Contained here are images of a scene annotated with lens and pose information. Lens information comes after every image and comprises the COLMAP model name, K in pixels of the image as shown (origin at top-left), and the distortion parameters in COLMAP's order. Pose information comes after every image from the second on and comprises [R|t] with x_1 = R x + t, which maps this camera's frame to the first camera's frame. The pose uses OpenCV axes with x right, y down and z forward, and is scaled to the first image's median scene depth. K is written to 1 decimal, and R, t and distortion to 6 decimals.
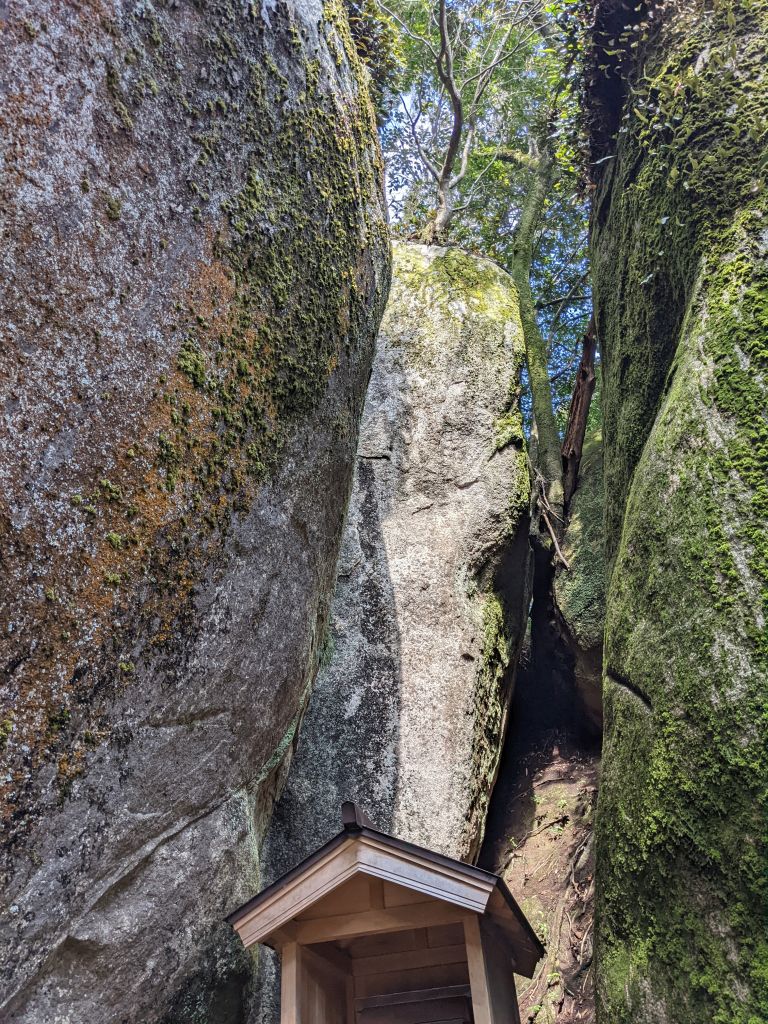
lens RADIAL K [[846.6, 0, 384.0], [0, 846.6, 512.0], [0, 0, 1]] dist [0.114519, -0.103611]
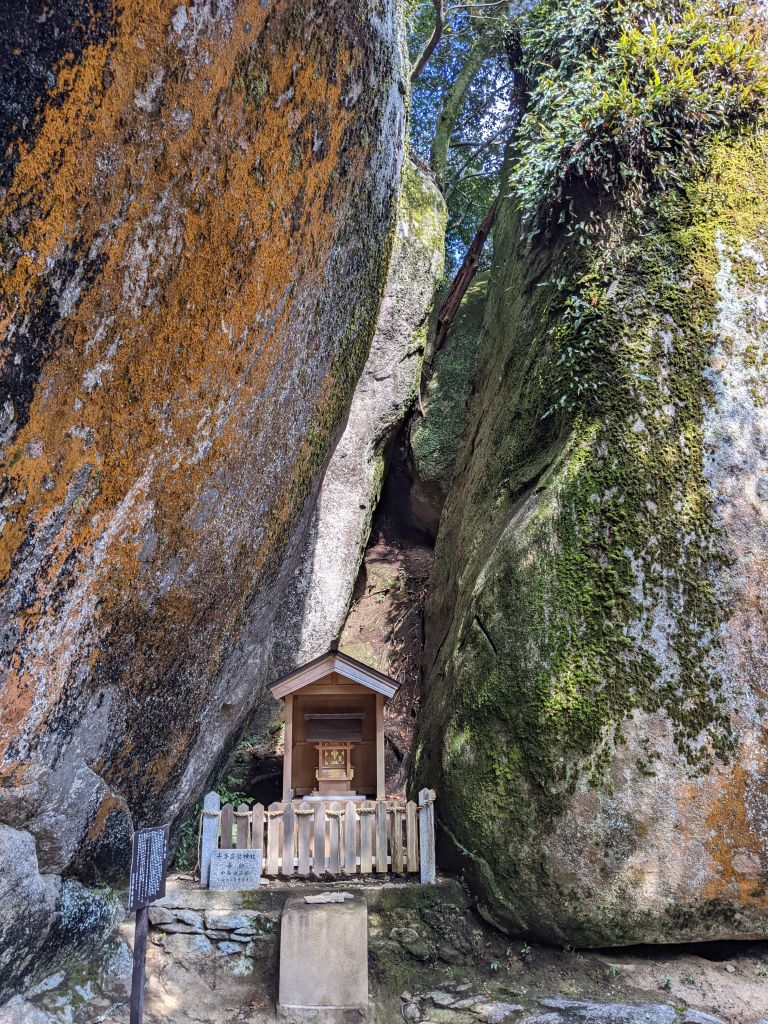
lens RADIAL K [[846.6, 0, 384.0], [0, 846.6, 512.0], [0, 0, 1]] dist [0.114519, -0.103611]
pose [[0.948683, 0.144458, 0.281304, -0.259174], [-0.240644, 0.906911, 0.345836, -0.316792], [-0.205159, -0.395783, 0.895135, -0.335632]]
